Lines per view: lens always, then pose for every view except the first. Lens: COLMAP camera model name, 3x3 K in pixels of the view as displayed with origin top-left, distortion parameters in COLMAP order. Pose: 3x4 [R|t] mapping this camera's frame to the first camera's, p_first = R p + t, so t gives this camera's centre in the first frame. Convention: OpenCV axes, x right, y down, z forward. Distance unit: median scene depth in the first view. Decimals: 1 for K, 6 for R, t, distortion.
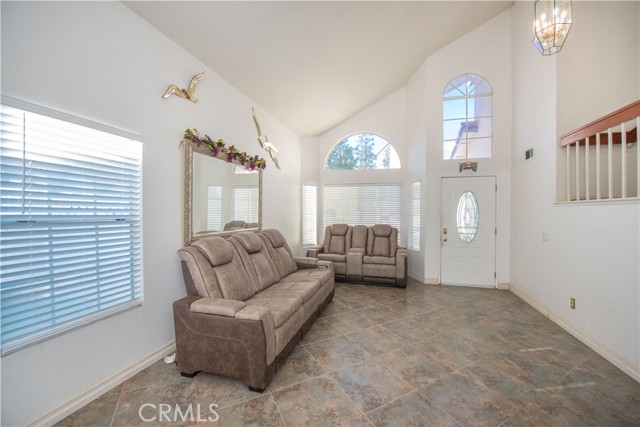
lens RADIAL K [[253.9, 0, 323.5], [0, 253.9, 213.2], [0, 0, 1]] dist [-0.001123, -0.006409]
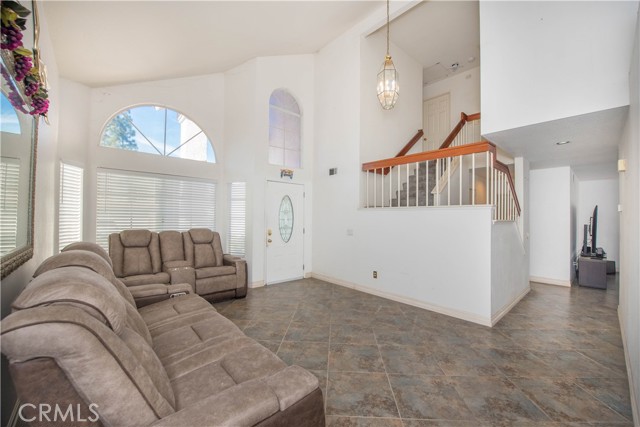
lens RADIAL K [[256.8, 0, 324.4], [0, 256.8, 216.0], [0, 0, 1]] dist [-0.022656, -0.000235]
pose [[0.527649, 0.010597, 0.849396, -0.491737], [-0.005284, 0.999944, -0.009193, 0.018835], [-0.849446, 0.000363, 0.527675, 0.442446]]
